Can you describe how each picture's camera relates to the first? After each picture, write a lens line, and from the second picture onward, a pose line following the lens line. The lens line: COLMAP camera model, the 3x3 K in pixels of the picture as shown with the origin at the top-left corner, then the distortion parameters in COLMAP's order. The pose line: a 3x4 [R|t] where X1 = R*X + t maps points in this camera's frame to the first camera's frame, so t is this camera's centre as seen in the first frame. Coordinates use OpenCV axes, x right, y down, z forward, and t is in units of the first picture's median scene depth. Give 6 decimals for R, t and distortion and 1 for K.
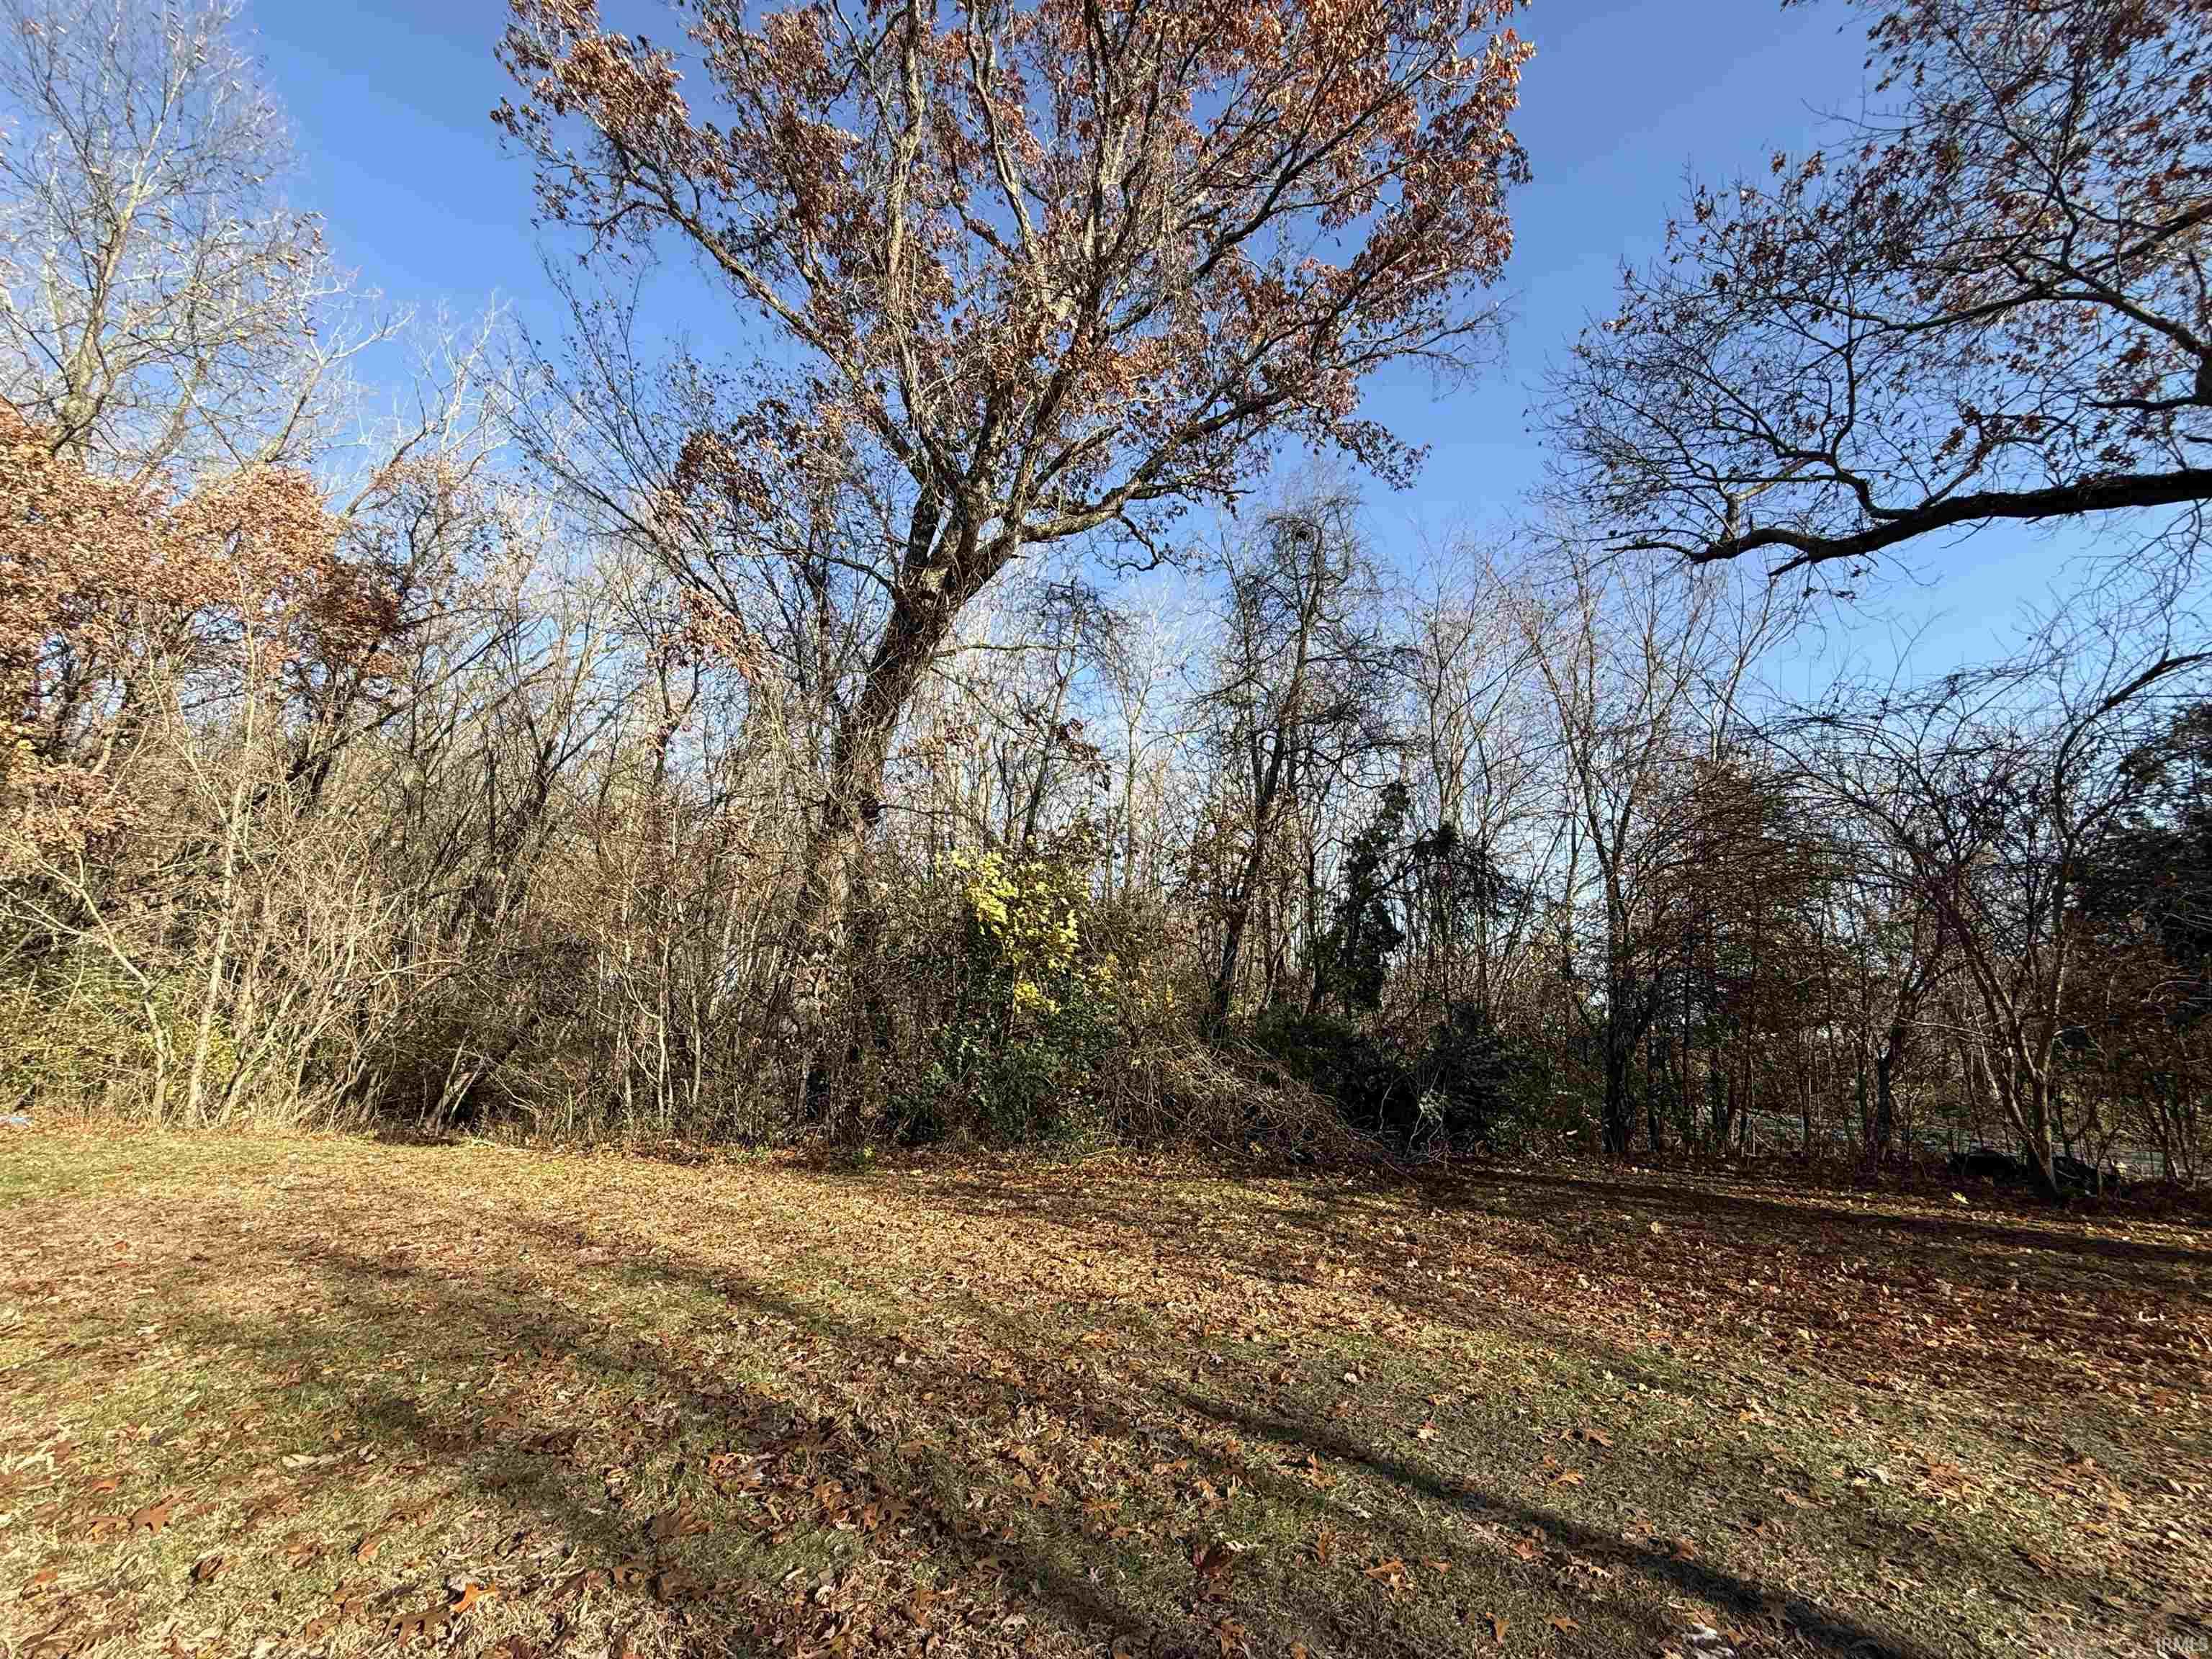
lens RADIAL K [[857.1, 0, 1099.4], [0, 857.1, 833.3], [0, 0, 1]] dist [-0.023239, 0.002248]
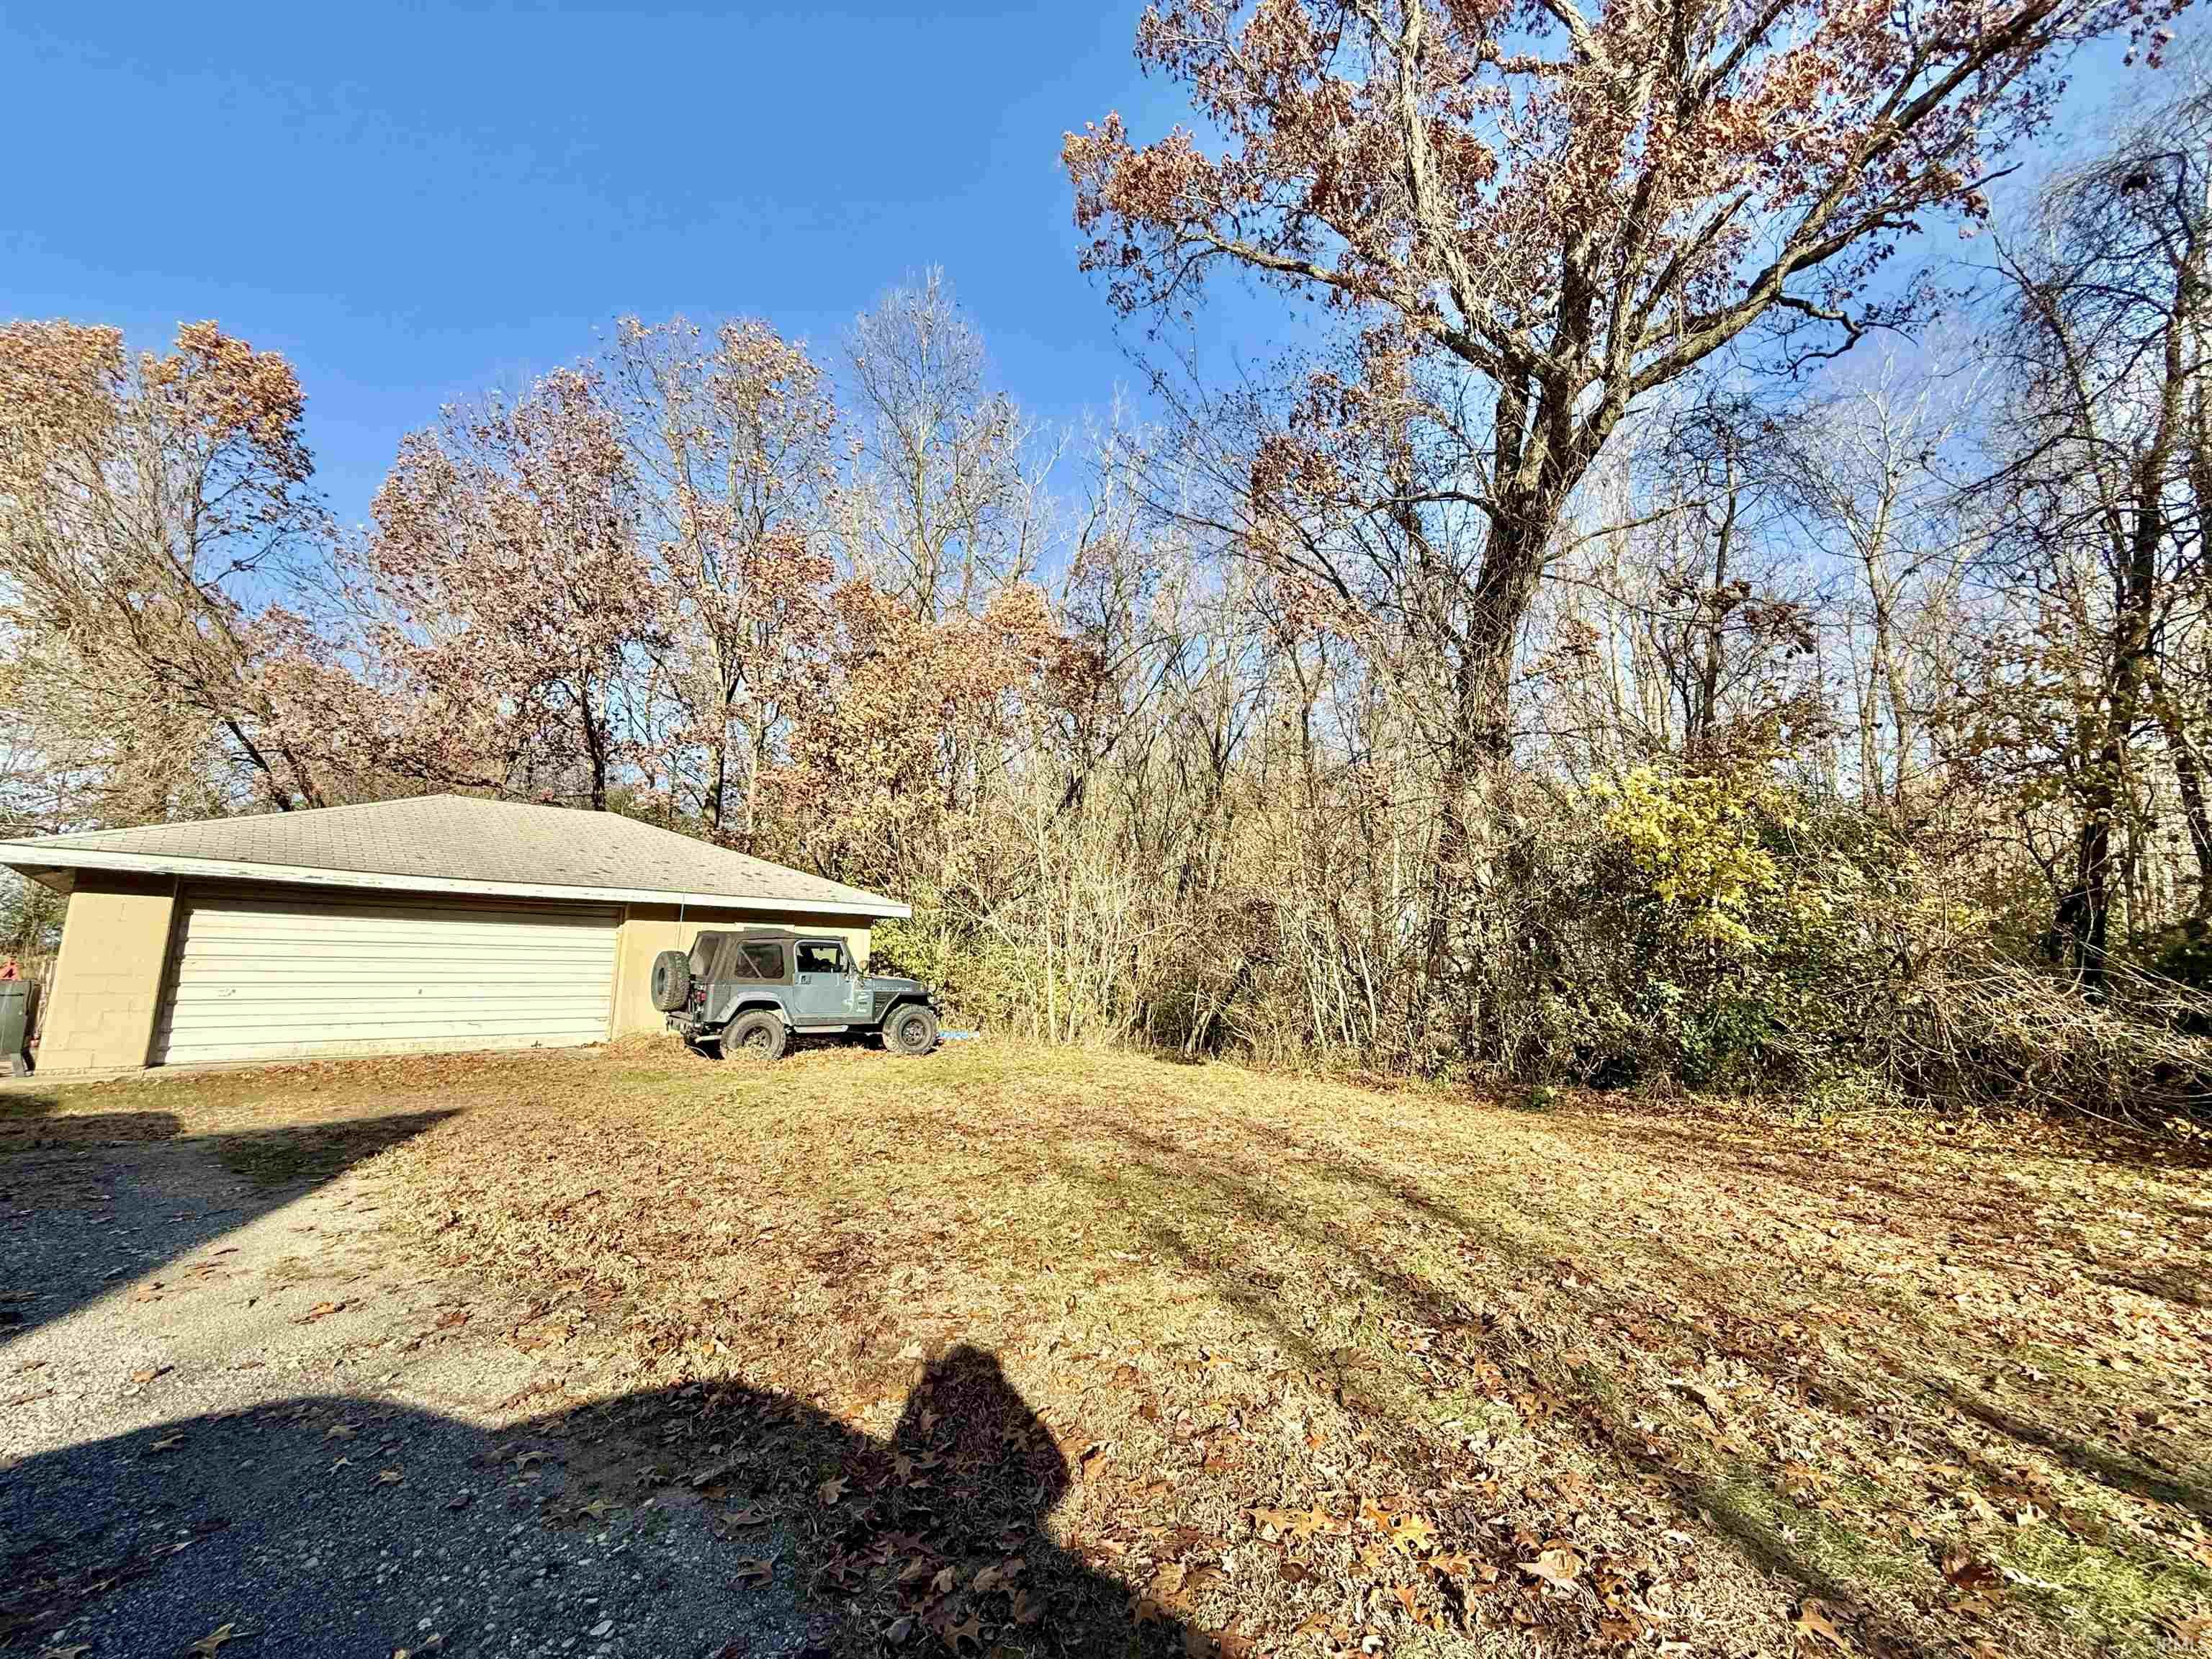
lens RADIAL K [[891.9, 0, 1102.2], [0, 891.9, 856.3], [0, 0, 1]] dist [-0.067951, 0.008778]
pose [[0.716779, -0.105738, -0.689237, 0.100005], [0.166190, 0.985857, 0.021589, 0.005347], [0.677207, -0.130019, 0.724214, -0.039939]]
